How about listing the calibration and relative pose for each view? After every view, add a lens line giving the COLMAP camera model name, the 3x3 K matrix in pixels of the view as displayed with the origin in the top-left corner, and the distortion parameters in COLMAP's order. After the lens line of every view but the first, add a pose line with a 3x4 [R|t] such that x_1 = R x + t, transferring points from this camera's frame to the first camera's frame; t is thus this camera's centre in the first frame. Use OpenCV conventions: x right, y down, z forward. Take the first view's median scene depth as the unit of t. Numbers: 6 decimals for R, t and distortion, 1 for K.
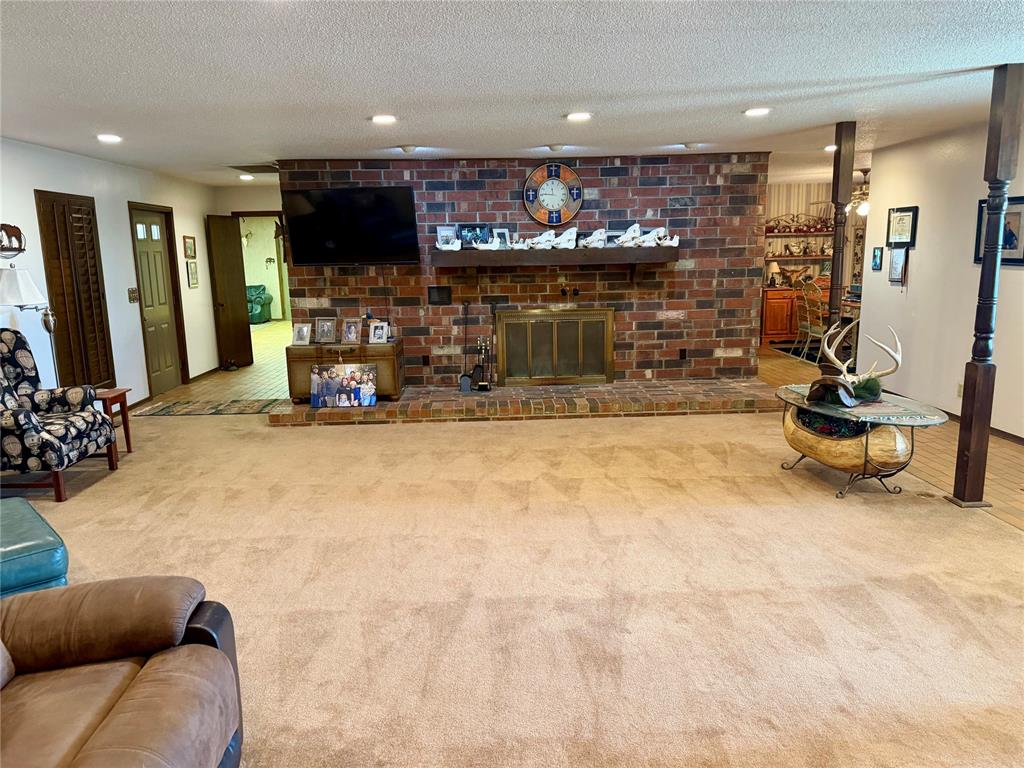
lens RADIAL K [[725.4, 0, 511.5], [0, 725.4, 389.3], [0, 0, 1]] dist [0.124614, -0.186405]
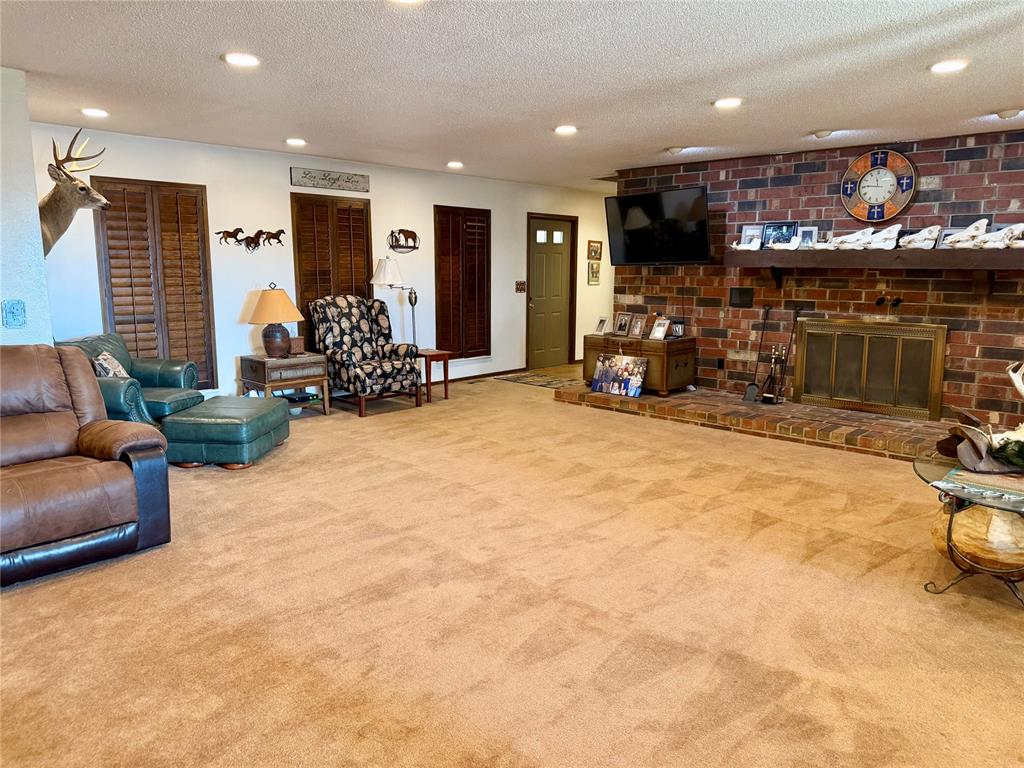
lens RADIAL K [[725.4, 0, 511.5], [0, 725.4, 389.3], [0, 0, 1]] dist [0.124614, -0.186405]
pose [[0.696397, 0.143324, -0.703199, 0.422805], [-0.151503, 0.987132, 0.051158, -0.015220], [0.701483, 0.070911, 0.709150, 0.122964]]
